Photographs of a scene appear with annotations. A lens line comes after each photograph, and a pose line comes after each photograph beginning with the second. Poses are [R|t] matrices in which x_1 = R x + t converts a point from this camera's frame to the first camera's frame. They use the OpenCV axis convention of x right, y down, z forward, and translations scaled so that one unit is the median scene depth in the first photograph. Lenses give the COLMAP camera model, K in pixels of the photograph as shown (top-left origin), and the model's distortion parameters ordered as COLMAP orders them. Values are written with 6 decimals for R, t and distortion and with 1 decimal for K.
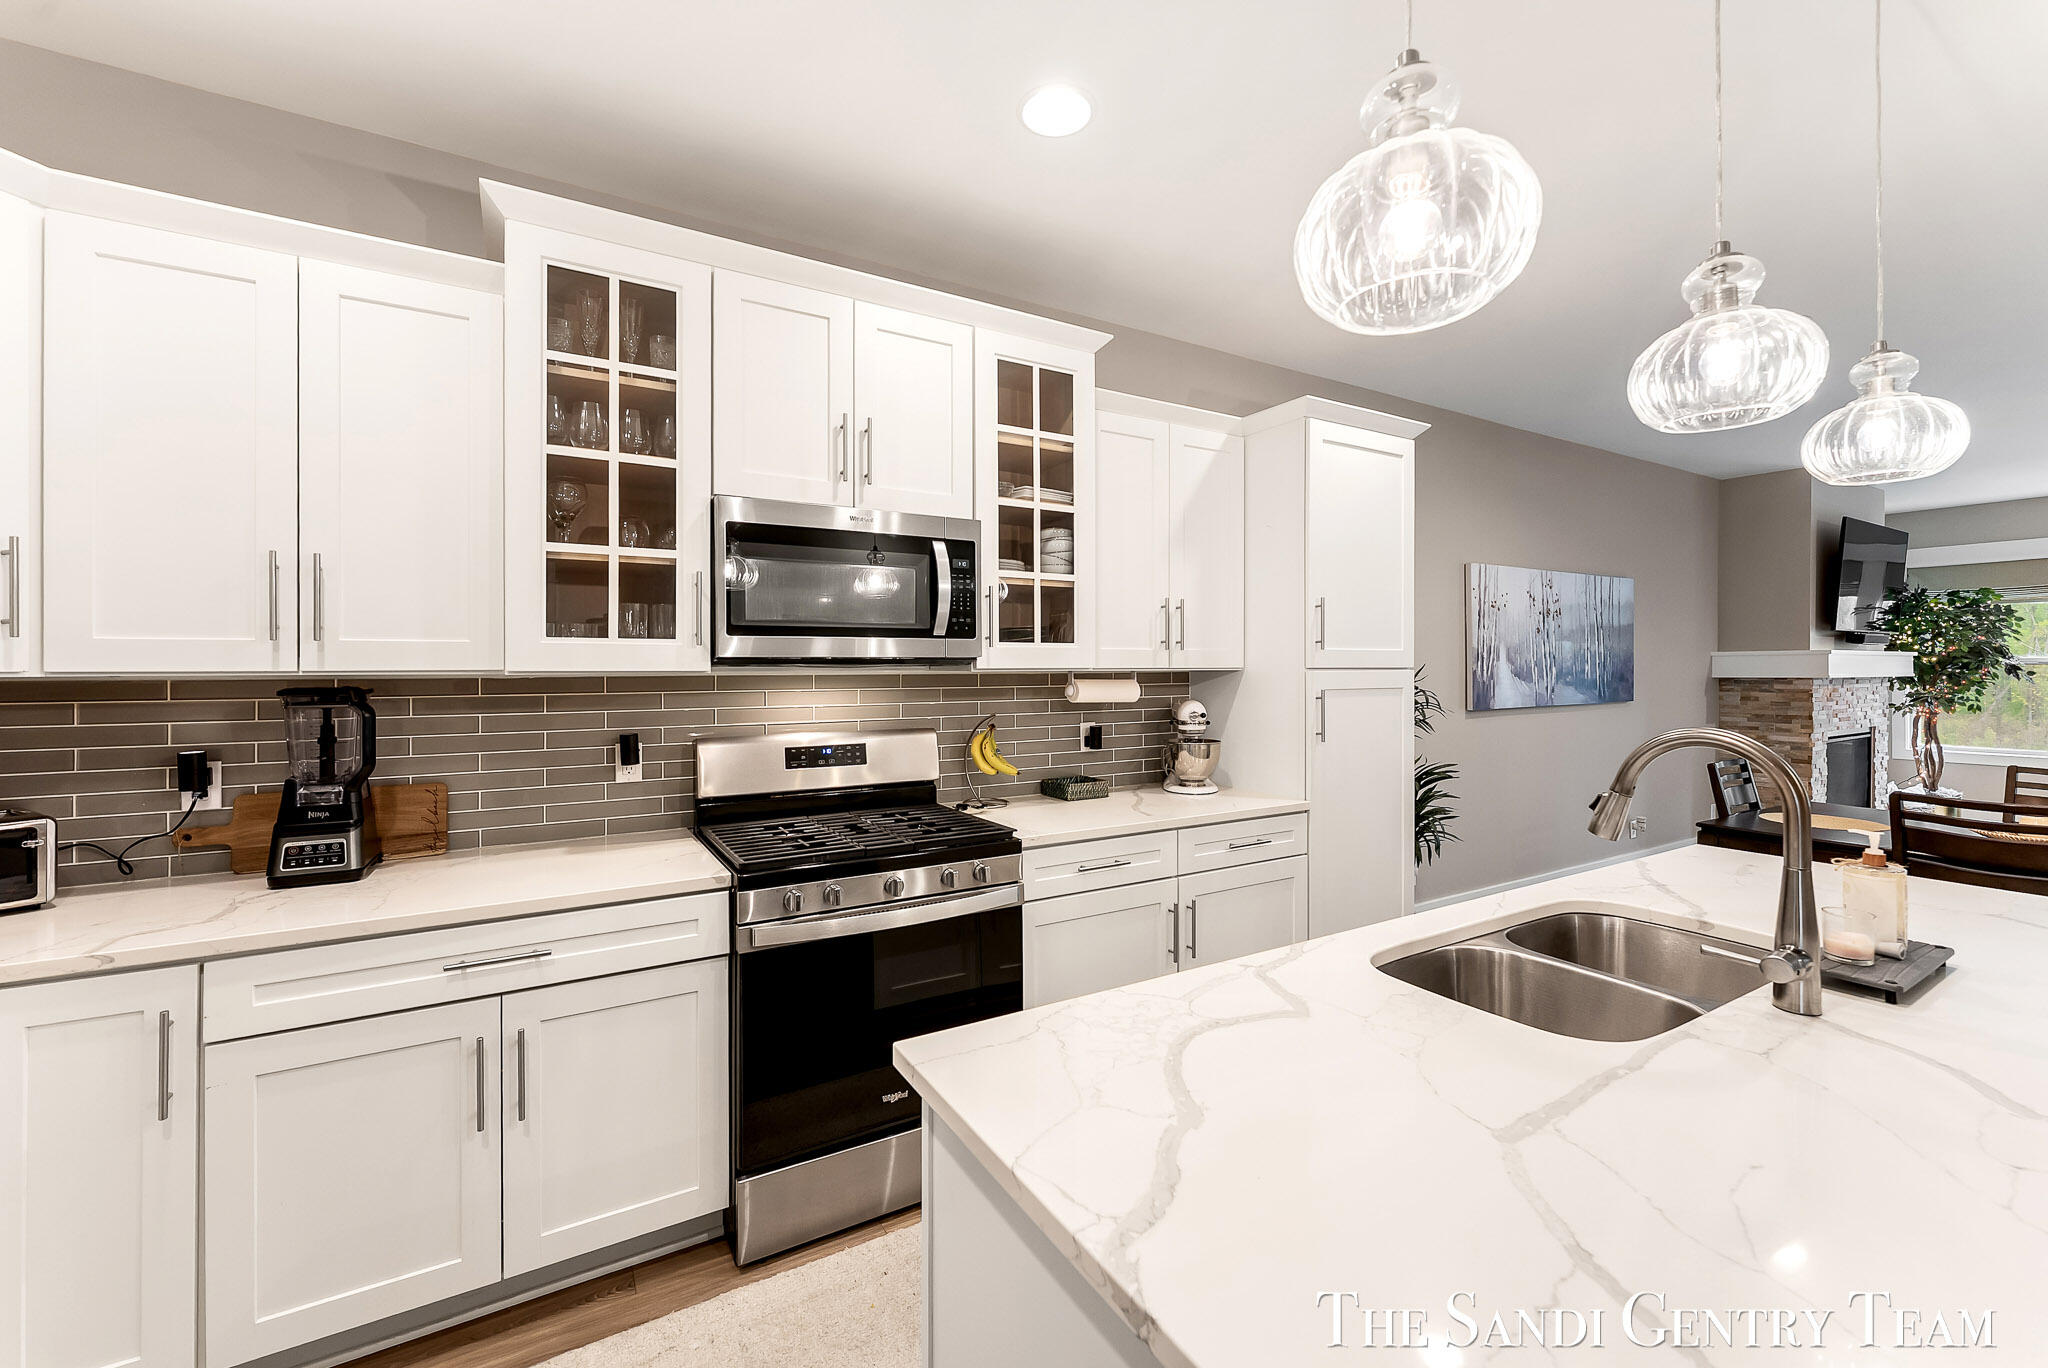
lens RADIAL K [[832.7, 0, 1021.7], [0, 832.7, 667.5], [0, 0, 1]] dist [0.004421, -0.002070]
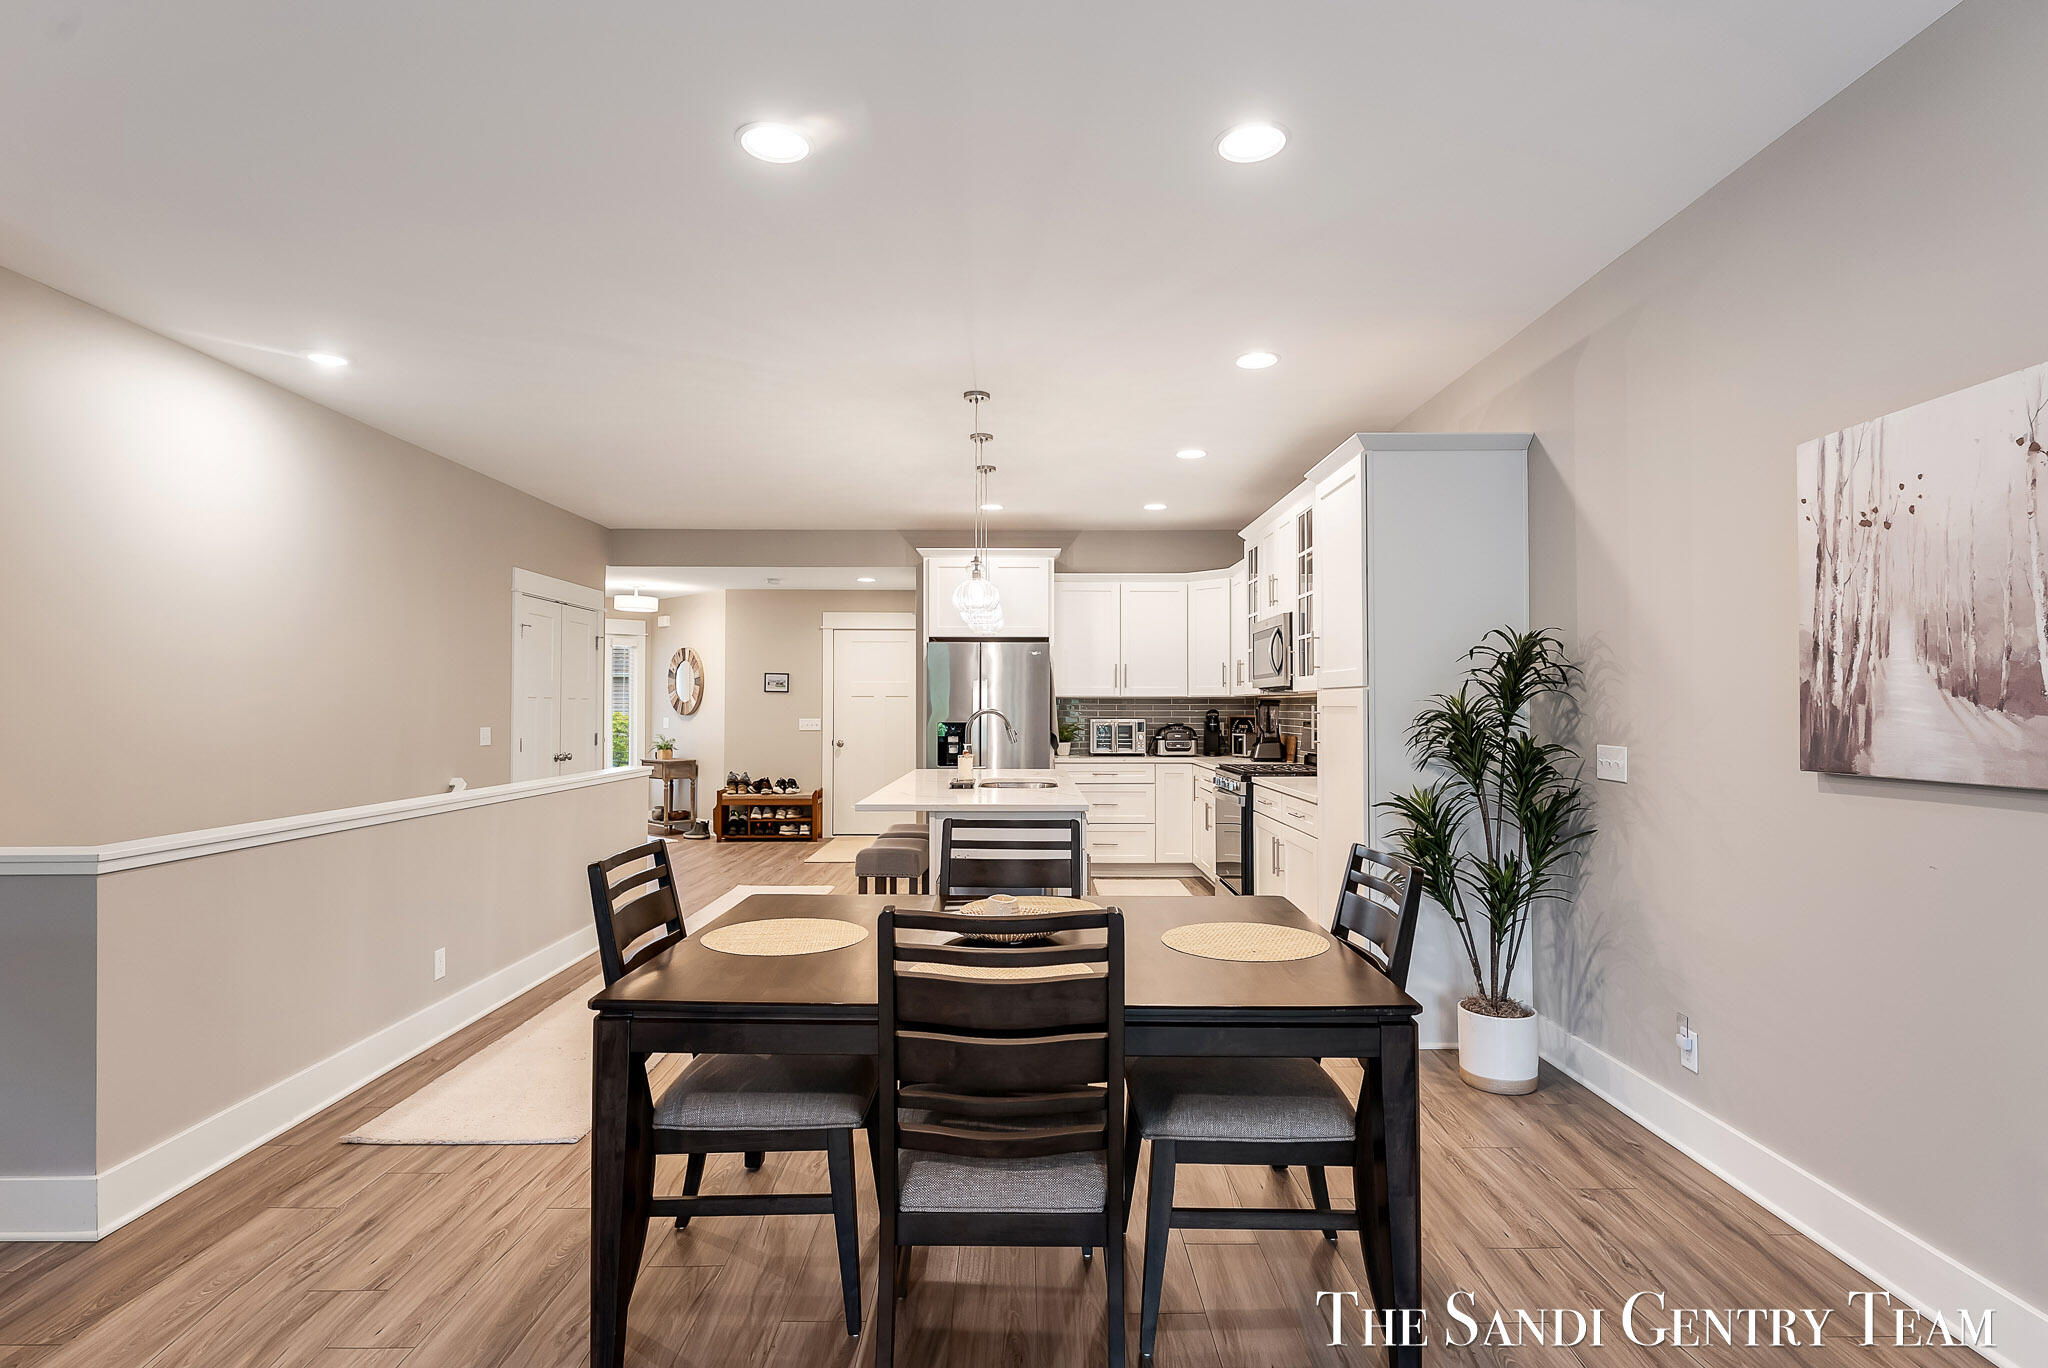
lens RADIAL K [[1018.3, 0, 1025.5], [0, 1018.3, 689.7], [0, 0, 1]] dist [0.003892, -0.000694]
pose [[-0.504243, -0.010431, -0.863499, 2.043045], [0.001773, 0.999912, -0.013114, 0.023471], [0.863560, -0.008144, -0.504180, 1.521532]]
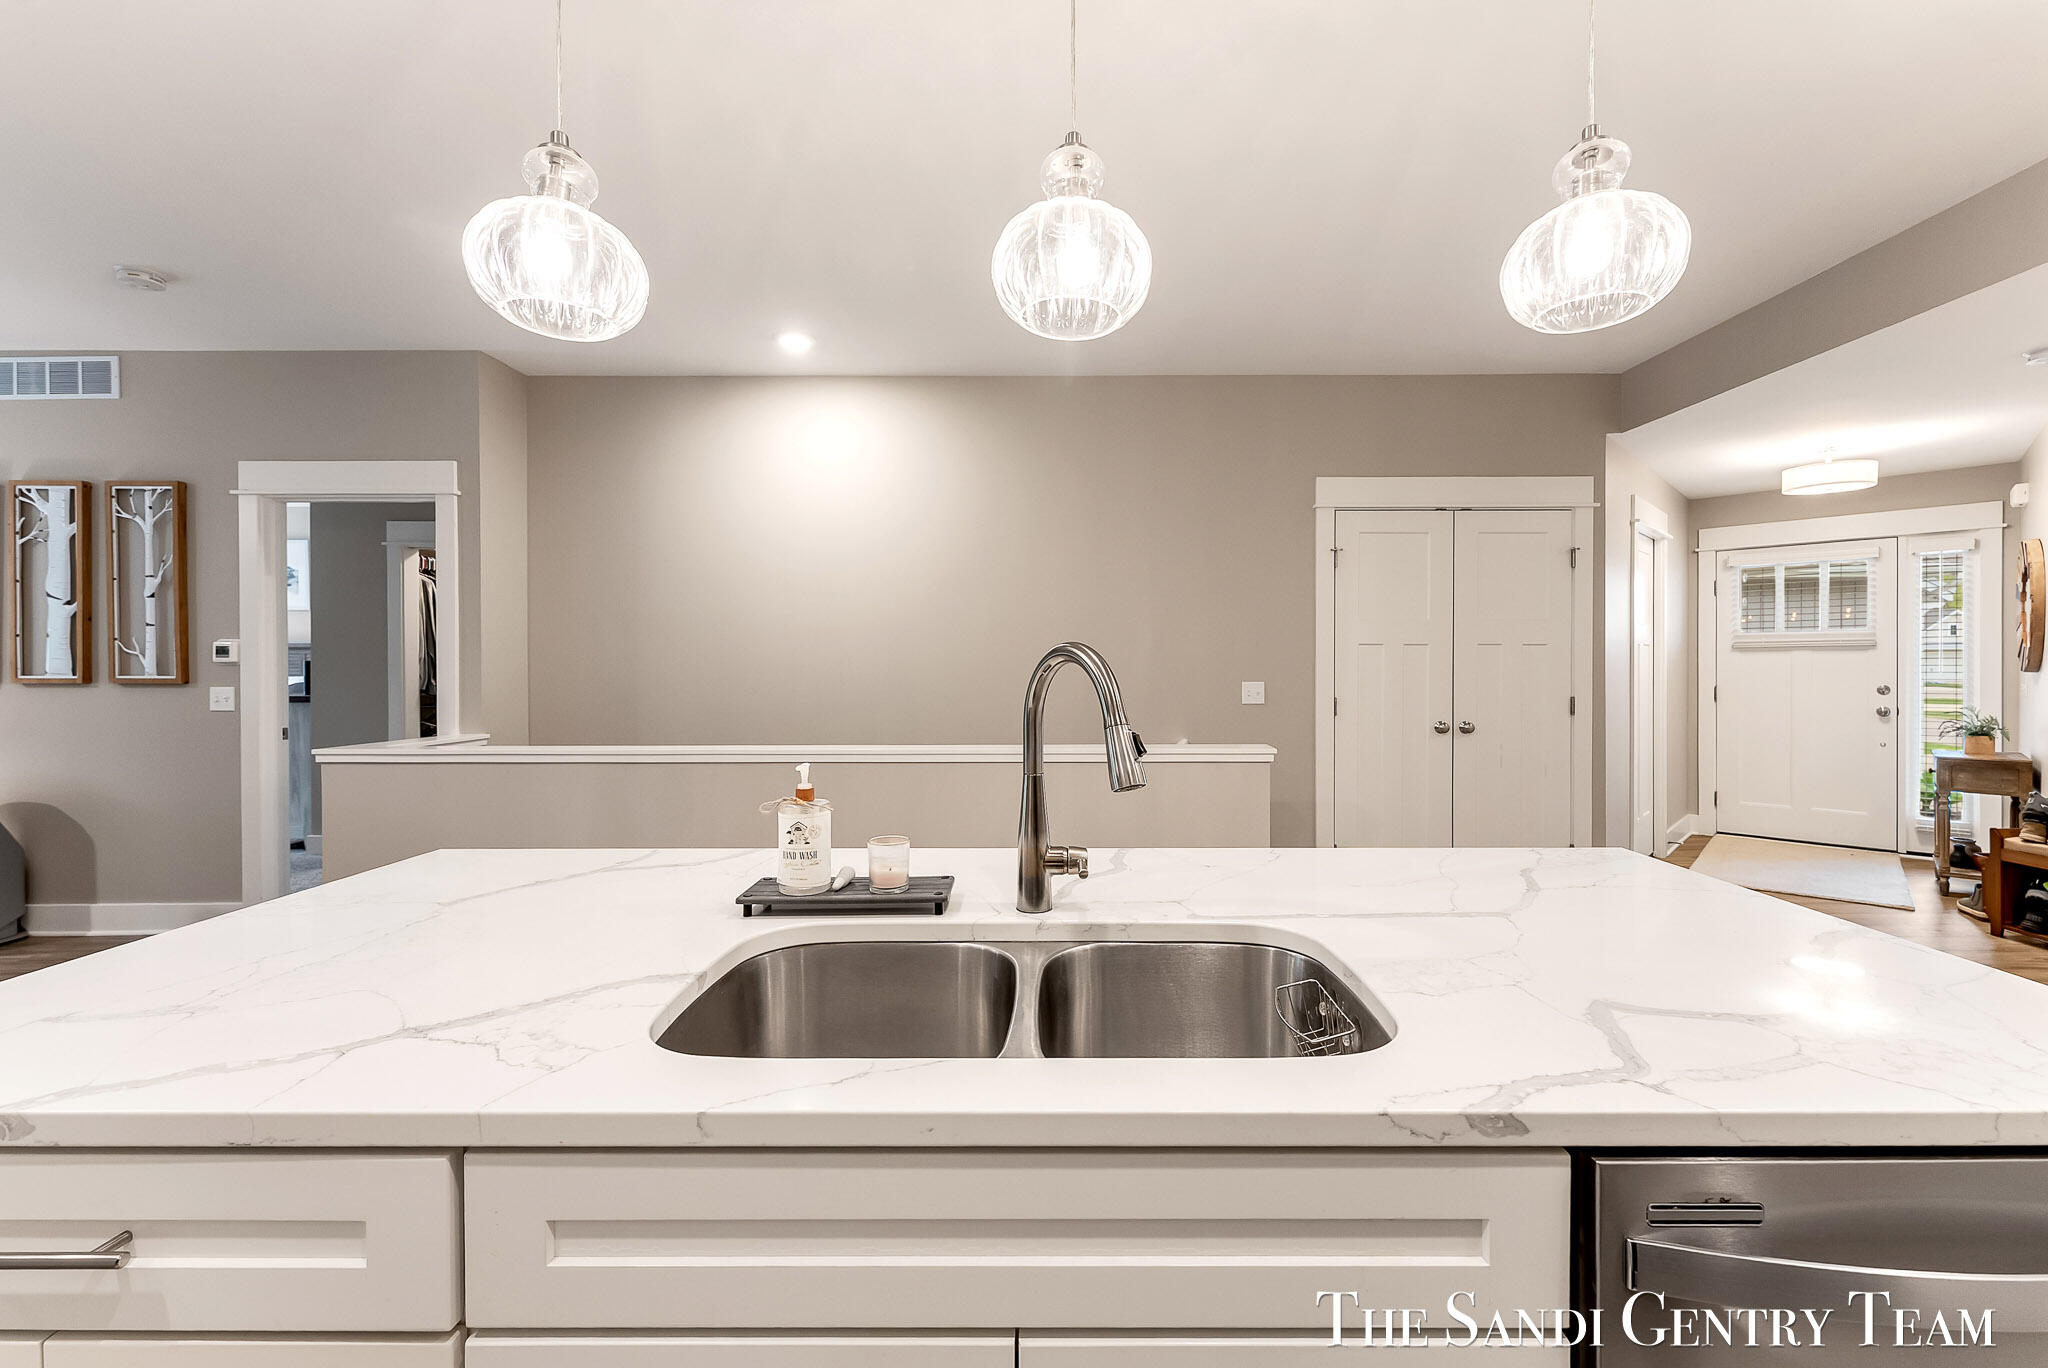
lens RADIAL K [[832.7, 0, 1048.1], [0, 832.7, 673.0], [0, 0, 1]] dist [0.004421, -0.002070]
pose [[-0.859935, -0.000011, 0.510403, 0.169324], [0.005519, 0.999941, 0.009320, 0.043979], [-0.510374, 0.010831, -0.859885, 0.822082]]
